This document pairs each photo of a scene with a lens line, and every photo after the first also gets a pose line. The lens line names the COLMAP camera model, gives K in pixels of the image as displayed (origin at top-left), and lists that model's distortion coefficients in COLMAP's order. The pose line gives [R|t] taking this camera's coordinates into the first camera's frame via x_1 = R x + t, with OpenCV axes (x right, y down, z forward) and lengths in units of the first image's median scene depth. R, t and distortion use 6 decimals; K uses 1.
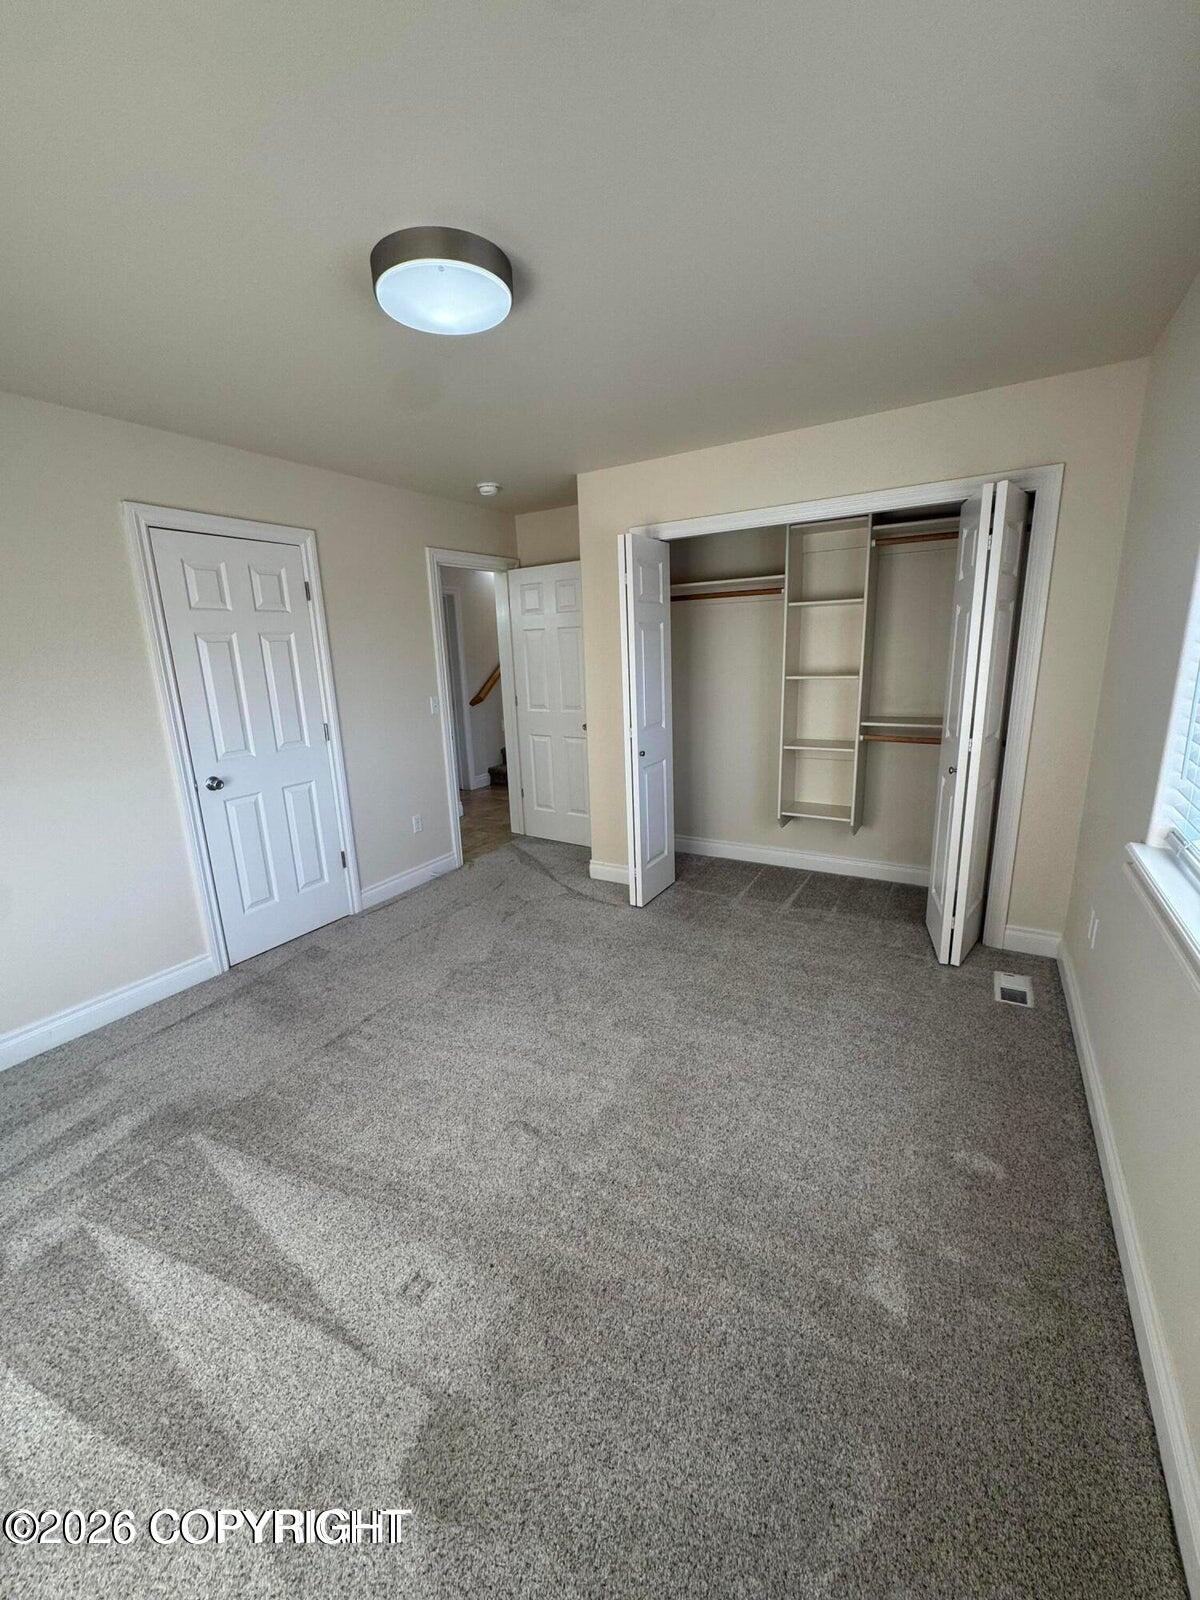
lens RADIAL K [[640.8, 0, 600.0], [0, 640.8, 800.0], [0, 0, 1]] dist [-0.000454, 0.000459]
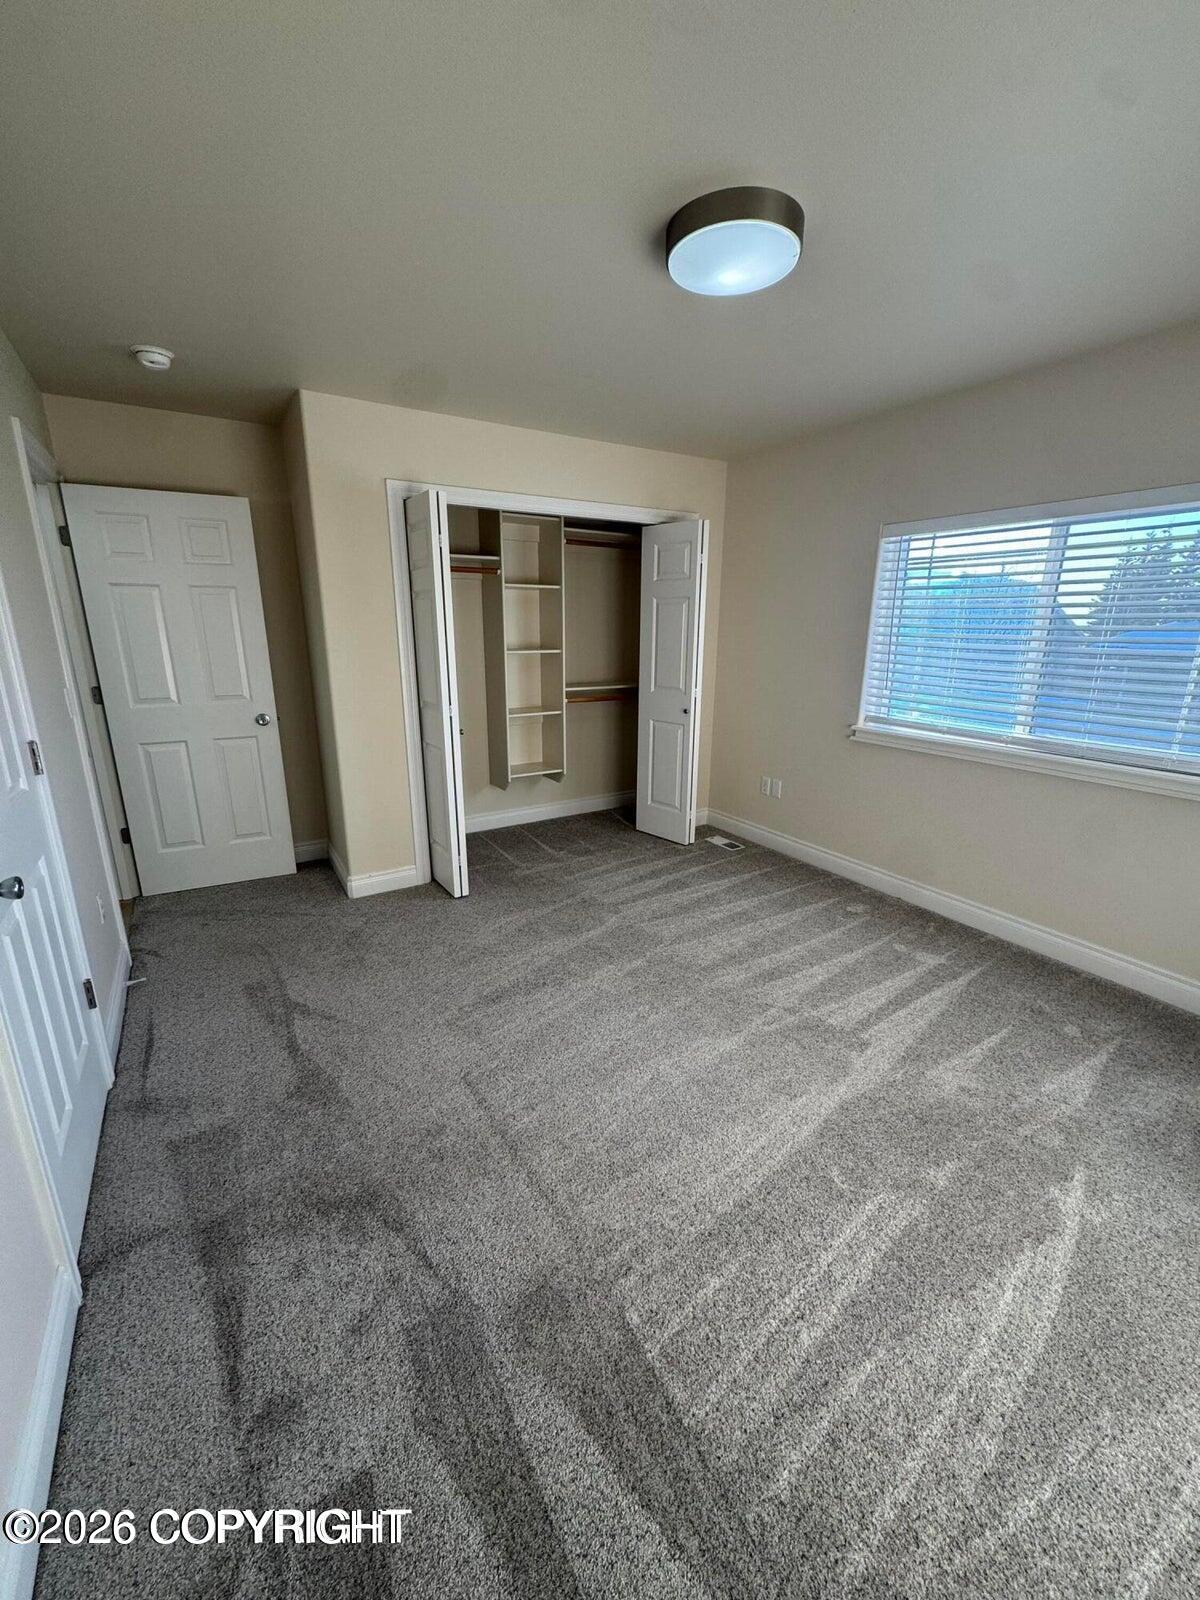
lens RADIAL K [[640.8, 0, 600.0], [0, 640.8, 800.0], [0, 0, 1]] dist [-0.000454, 0.000459]
pose [[0.455318, -0.199257, 0.867745, -0.658331], [0.185860, 0.974434, 0.126233, -0.054282], [-0.870713, 0.103803, 0.480711, 0.369650]]
